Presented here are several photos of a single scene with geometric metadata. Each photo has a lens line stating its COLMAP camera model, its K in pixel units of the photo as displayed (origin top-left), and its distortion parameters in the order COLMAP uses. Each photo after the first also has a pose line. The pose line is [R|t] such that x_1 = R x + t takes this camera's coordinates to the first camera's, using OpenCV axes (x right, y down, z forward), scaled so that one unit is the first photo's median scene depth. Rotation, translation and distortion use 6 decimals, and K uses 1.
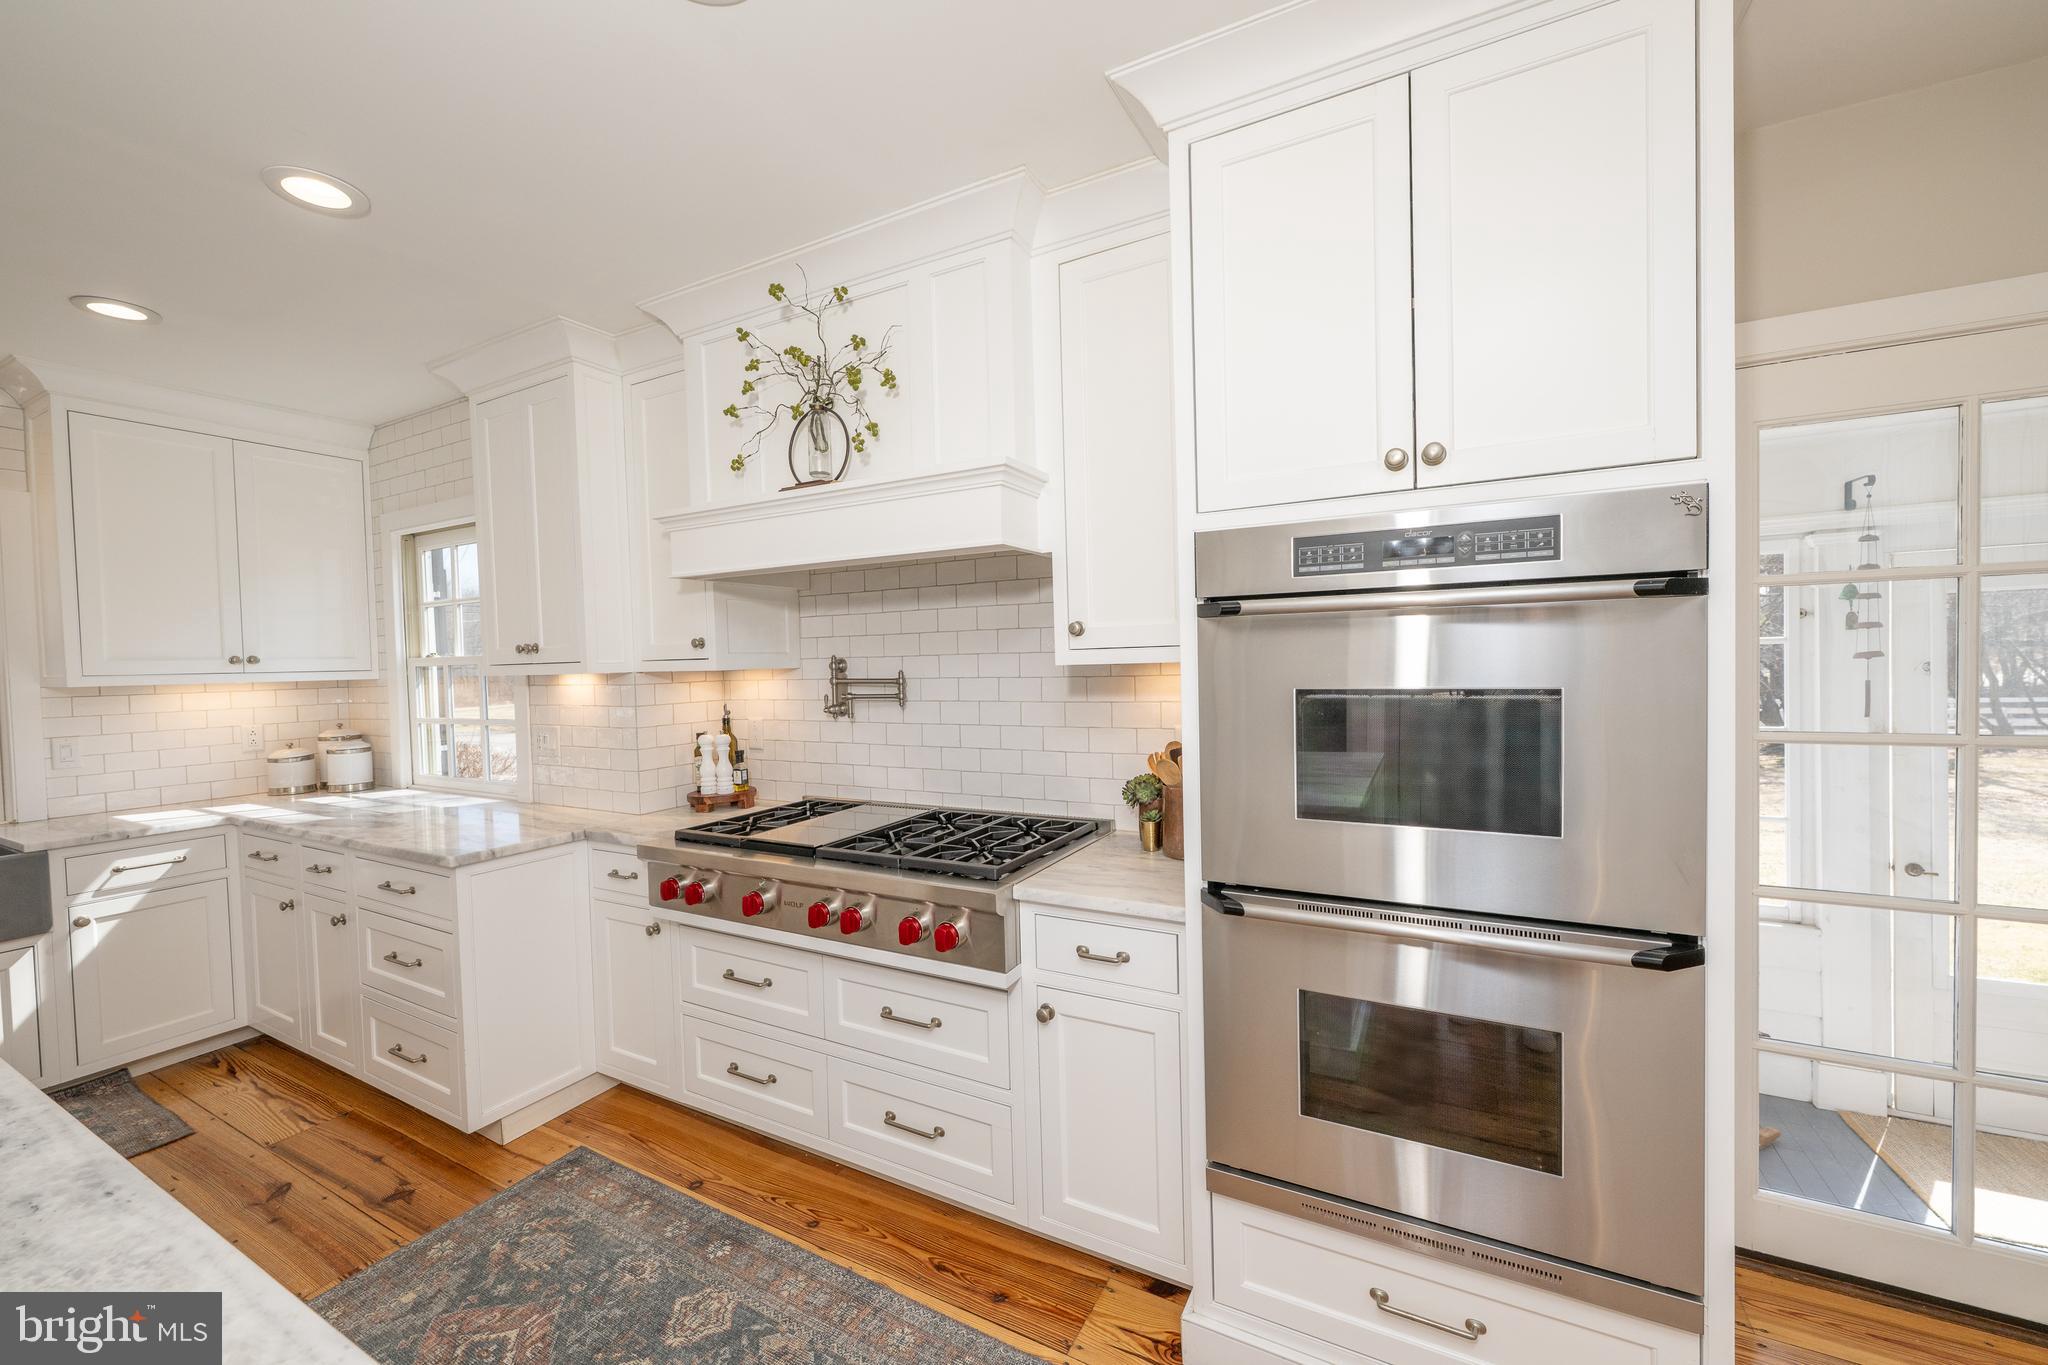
lens RADIAL K [[824.6, 0, 1030.7], [0, 824.6, 676.5], [0, 0, 1]] dist [-0.008232, 0.001015]
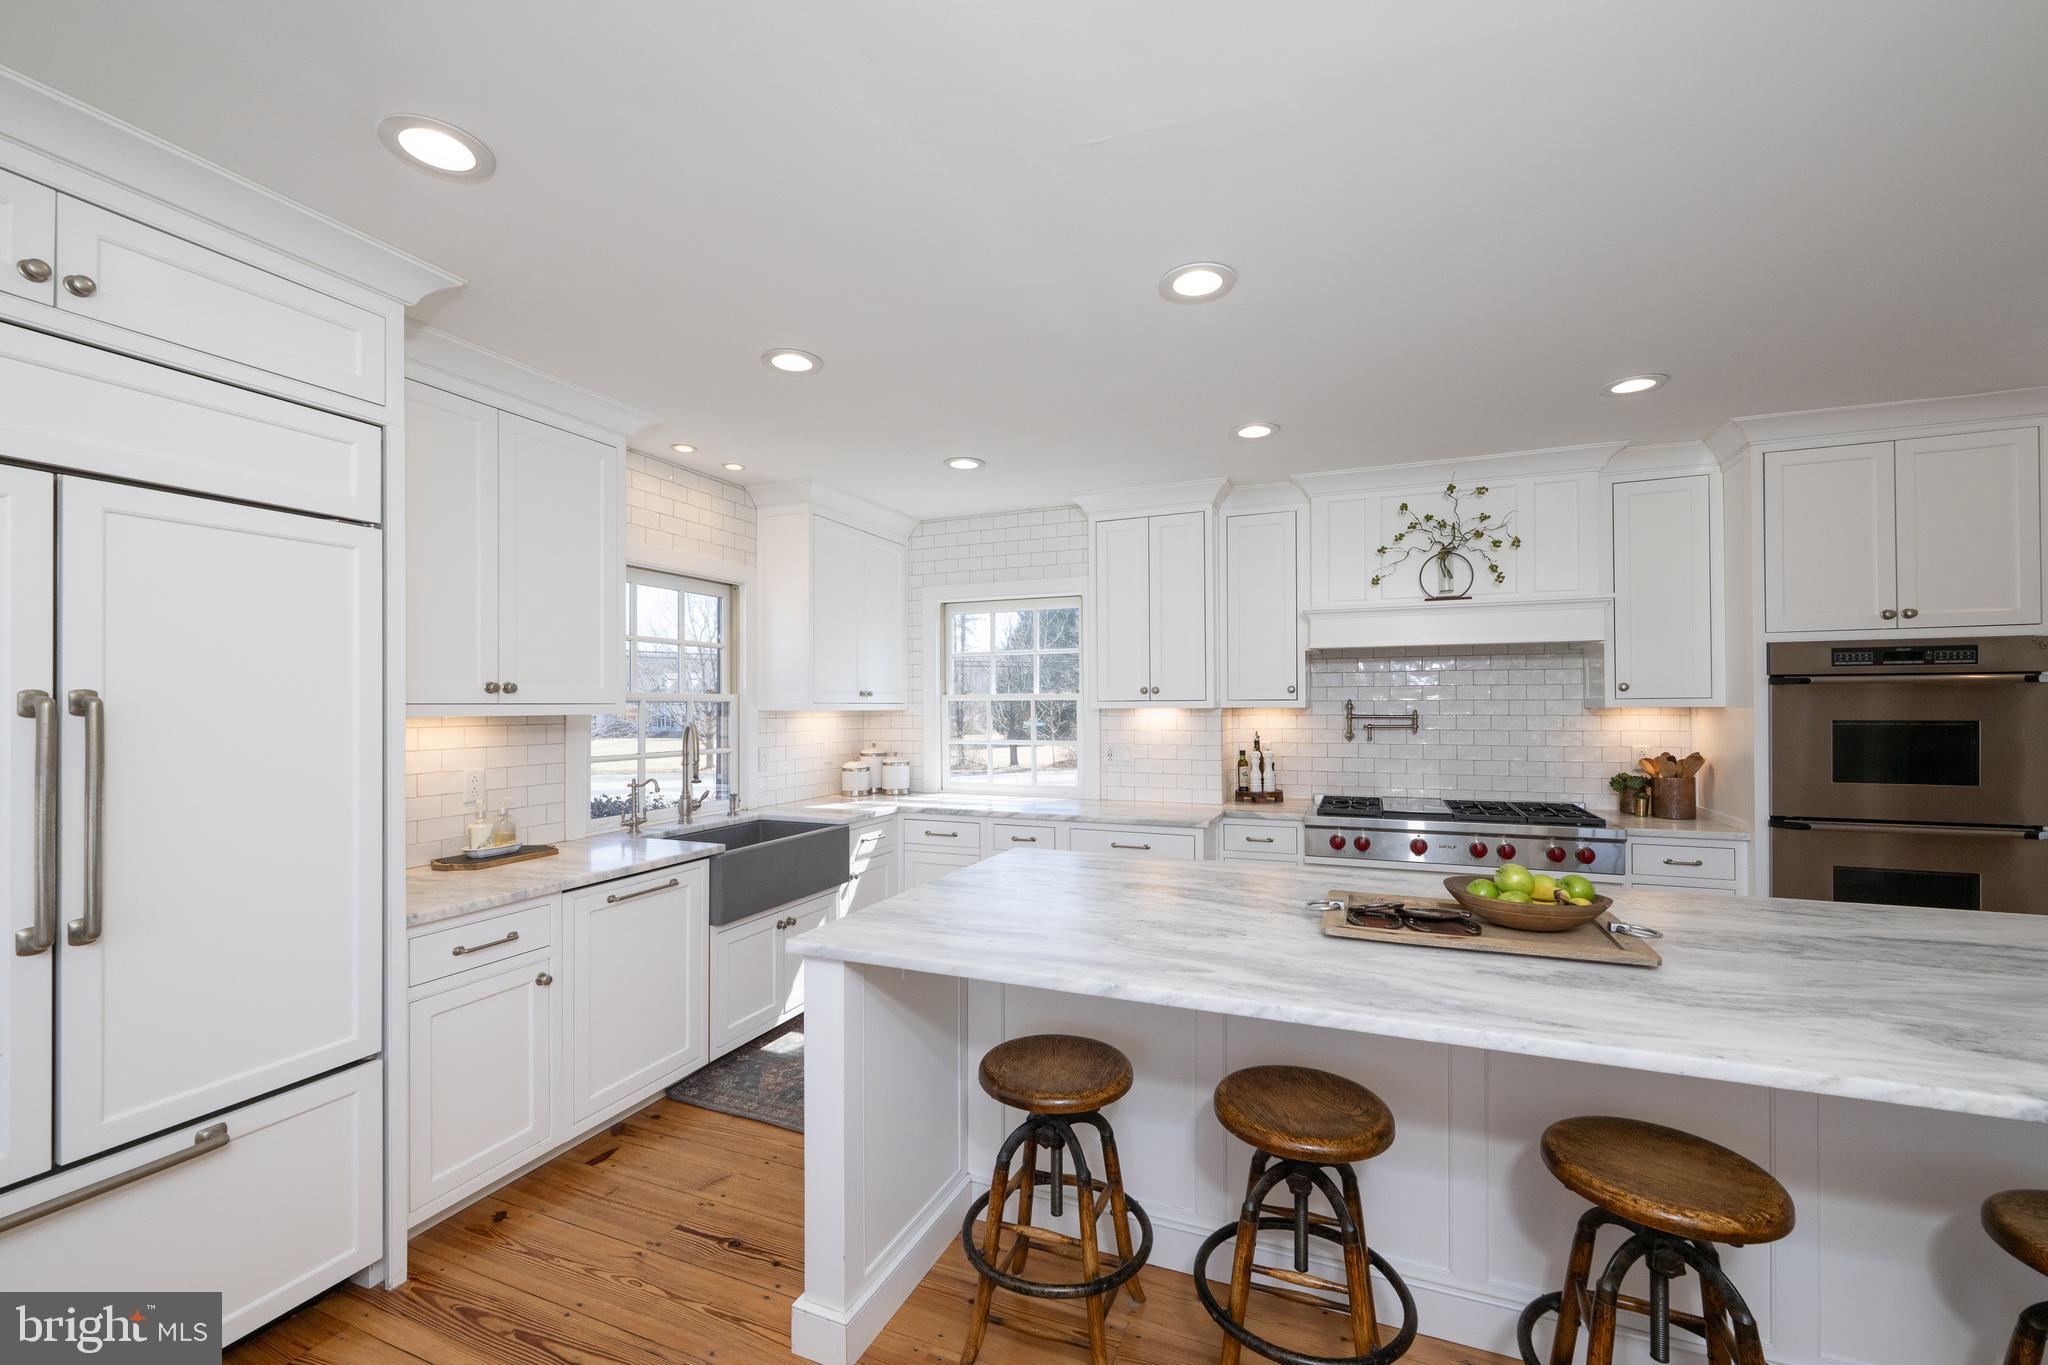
lens RADIAL K [[824.6, 0, 1031.7], [0, 824.6, 701.0], [0, 0, 1]] dist [-0.008232, 0.001015]
pose [[0.995355, 0.019677, 0.094238, -1.301144], [-0.016974, 0.999424, -0.029398, 0.043312], [-0.094762, 0.027662, 0.995116, -0.605951]]
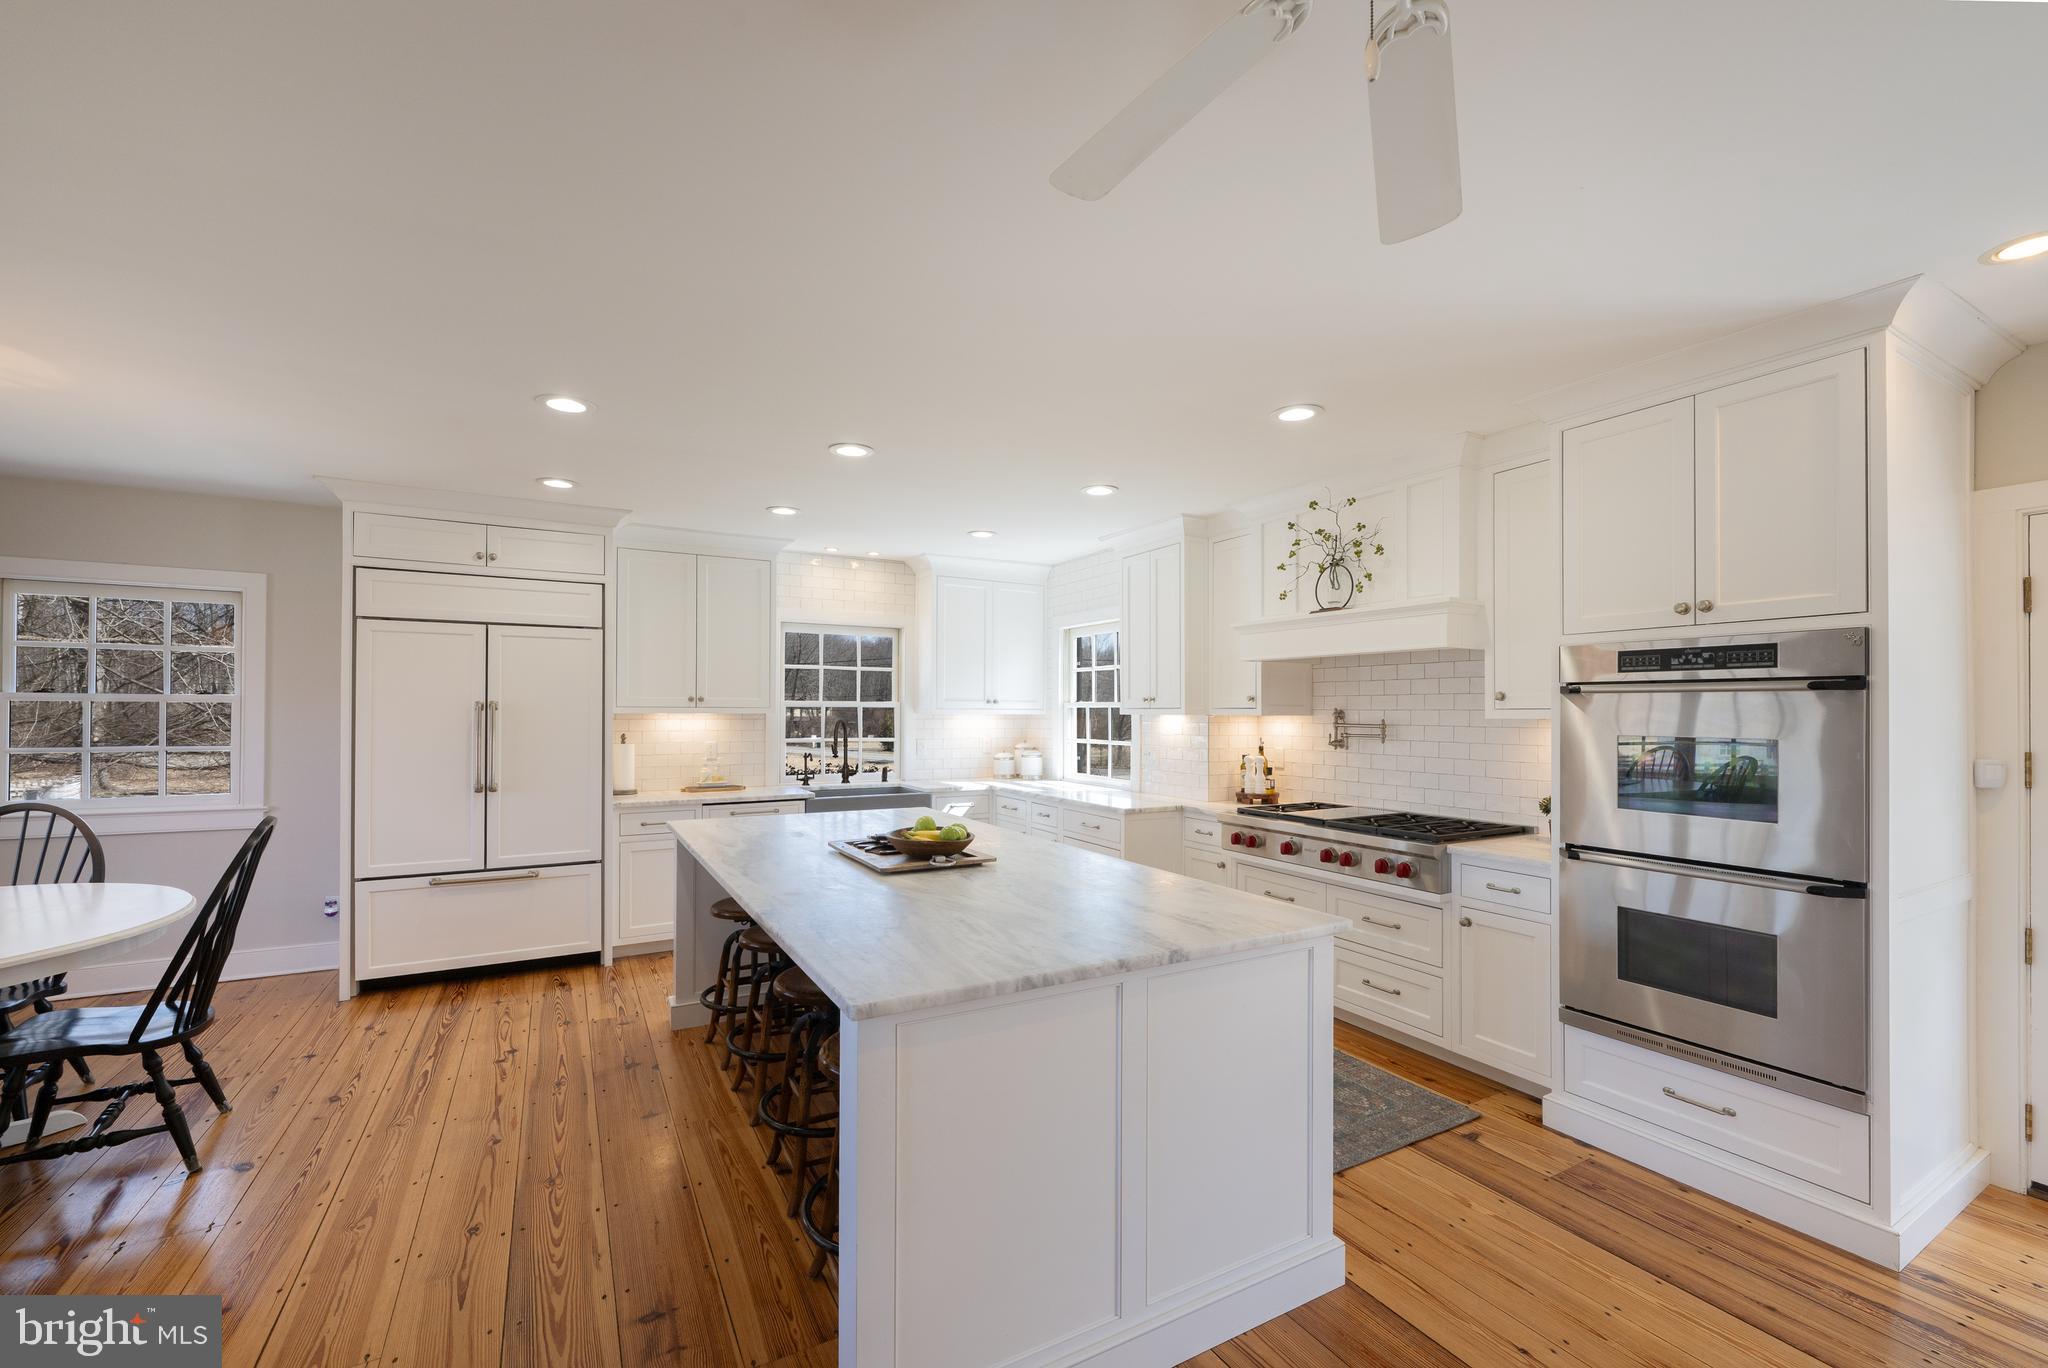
lens RADIAL K [[824.6, 0, 1020.2], [0, 824.6, 702.8], [0, 0, 1]] dist [-0.008232, 0.001015]
pose [[0.840694, 0.023117, -0.541016, 0.130314], [-0.037210, 0.999193, -0.015126, 0.013529], [0.540230, 0.032847, 0.840876, -0.815368]]
